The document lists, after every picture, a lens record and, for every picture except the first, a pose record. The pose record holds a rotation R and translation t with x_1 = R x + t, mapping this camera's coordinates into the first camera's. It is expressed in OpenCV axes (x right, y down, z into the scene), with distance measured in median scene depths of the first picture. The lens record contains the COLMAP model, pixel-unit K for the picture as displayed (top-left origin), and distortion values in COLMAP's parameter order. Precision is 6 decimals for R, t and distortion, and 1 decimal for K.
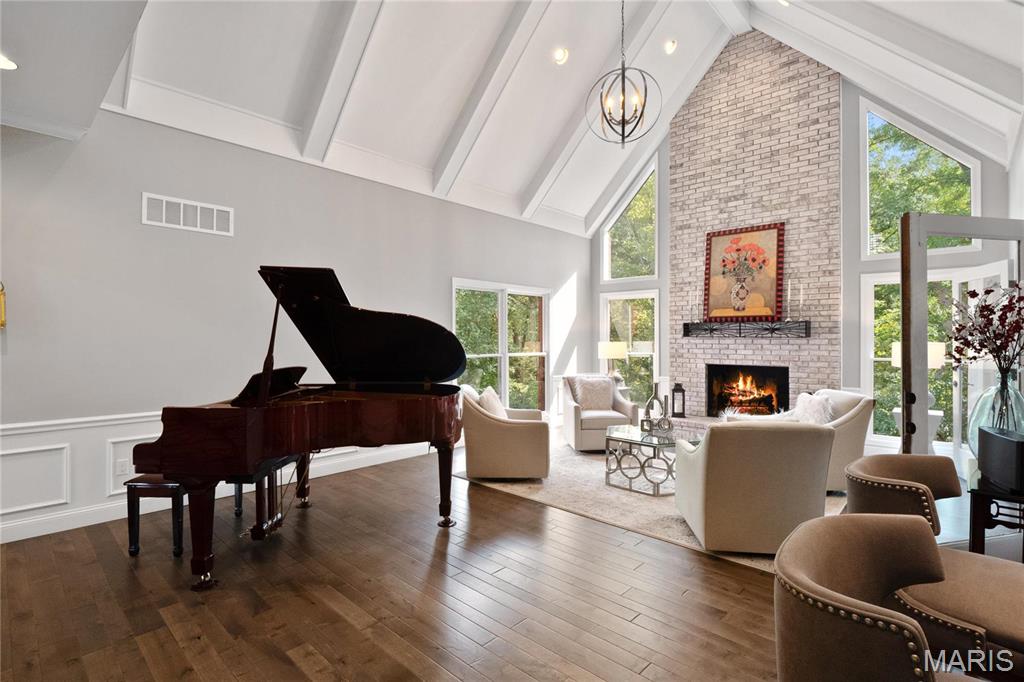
lens RADIAL K [[513.5, 0, 509.0], [0, 513.5, 342.5], [0, 0, 1]] dist [-0.000980, -0.001630]
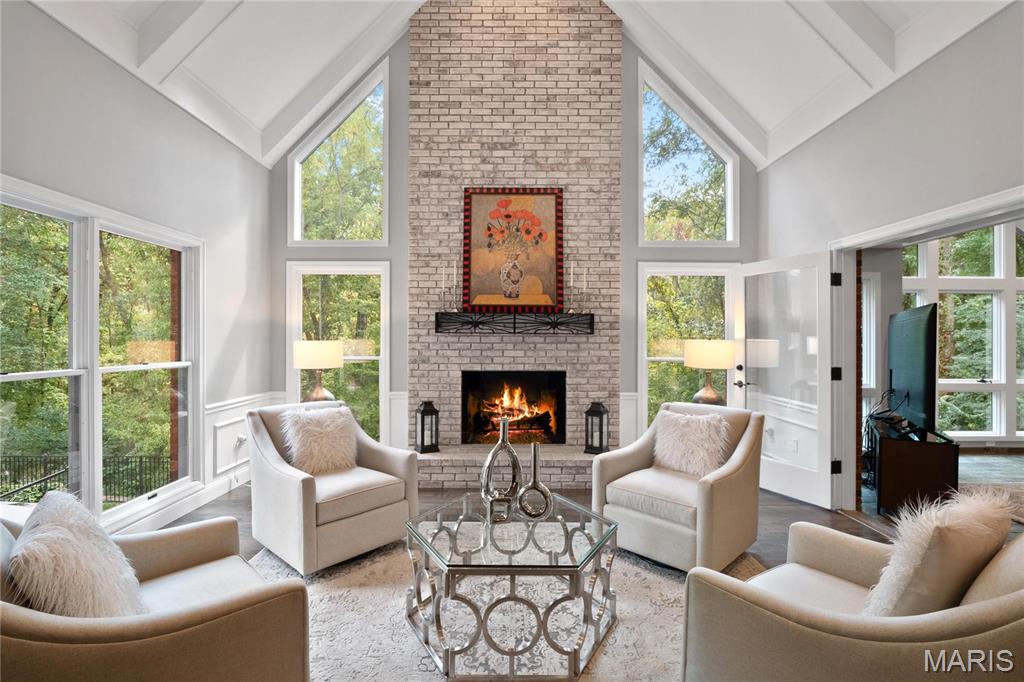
lens RADIAL K [[484.7, 0, 512.9], [0, 484.7, 339.5], [0, 0, 1]] dist [-0.004127, -0.002098]
pose [[0.724493, 0.000335, 0.689282, -0.031272], [0.003655, 0.999984, -0.004328, 0.001297], [-0.689273, 0.005655, 0.724480, 0.488163]]
